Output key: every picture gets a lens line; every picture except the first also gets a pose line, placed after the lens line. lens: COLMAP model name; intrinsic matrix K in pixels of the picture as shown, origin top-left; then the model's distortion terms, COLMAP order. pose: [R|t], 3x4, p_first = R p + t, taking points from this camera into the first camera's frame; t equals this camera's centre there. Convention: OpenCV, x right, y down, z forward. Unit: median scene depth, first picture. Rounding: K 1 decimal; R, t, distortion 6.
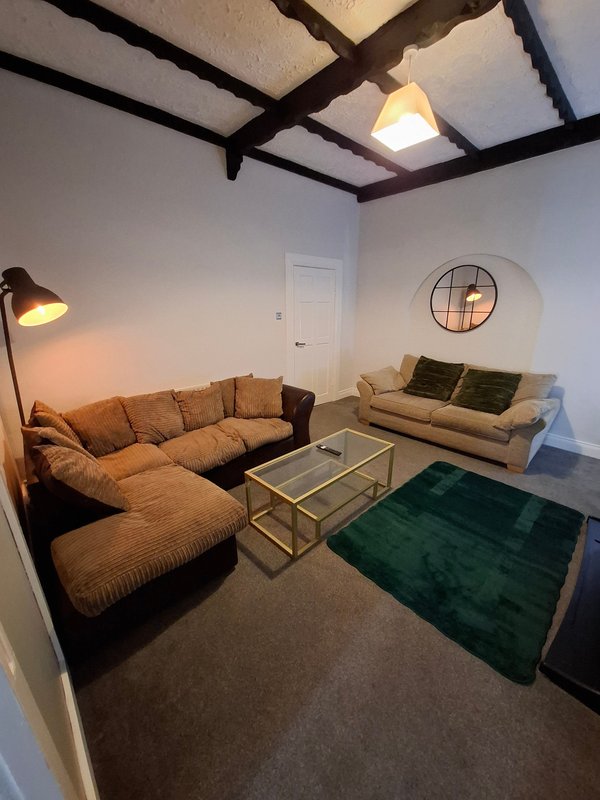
lens RADIAL K [[313.2, 0, 307.6], [0, 313.2, 407.5], [0, 0, 1]] dist [-0.007702, 0.000159]
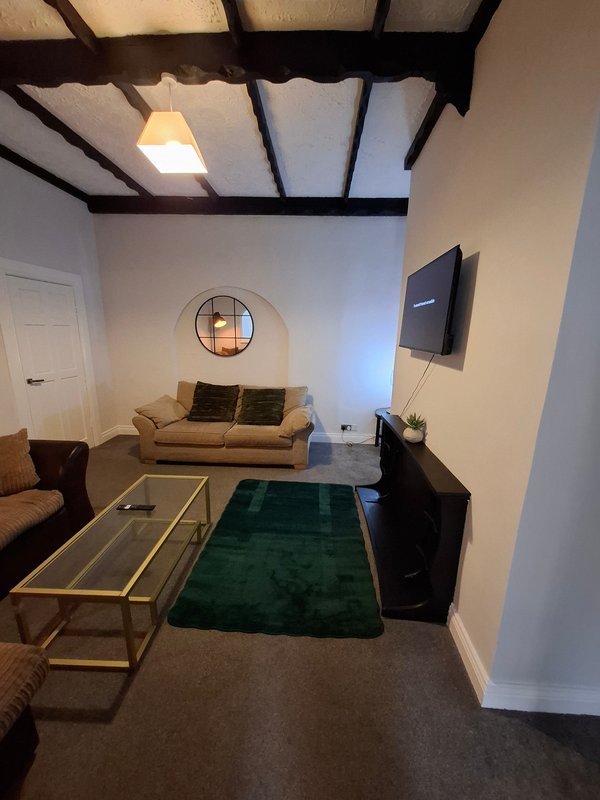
lens RADIAL K [[313.2, 0, 306.9], [0, 313.2, 405.8], [0, 0, 1]] dist [-0.007702, 0.000159]
pose [[0.716769, -0.143195, 0.682450, -0.113508], [0.197183, 0.980366, -0.001393, -0.028664], [-0.668851, 0.135566, 0.730931, 0.081921]]
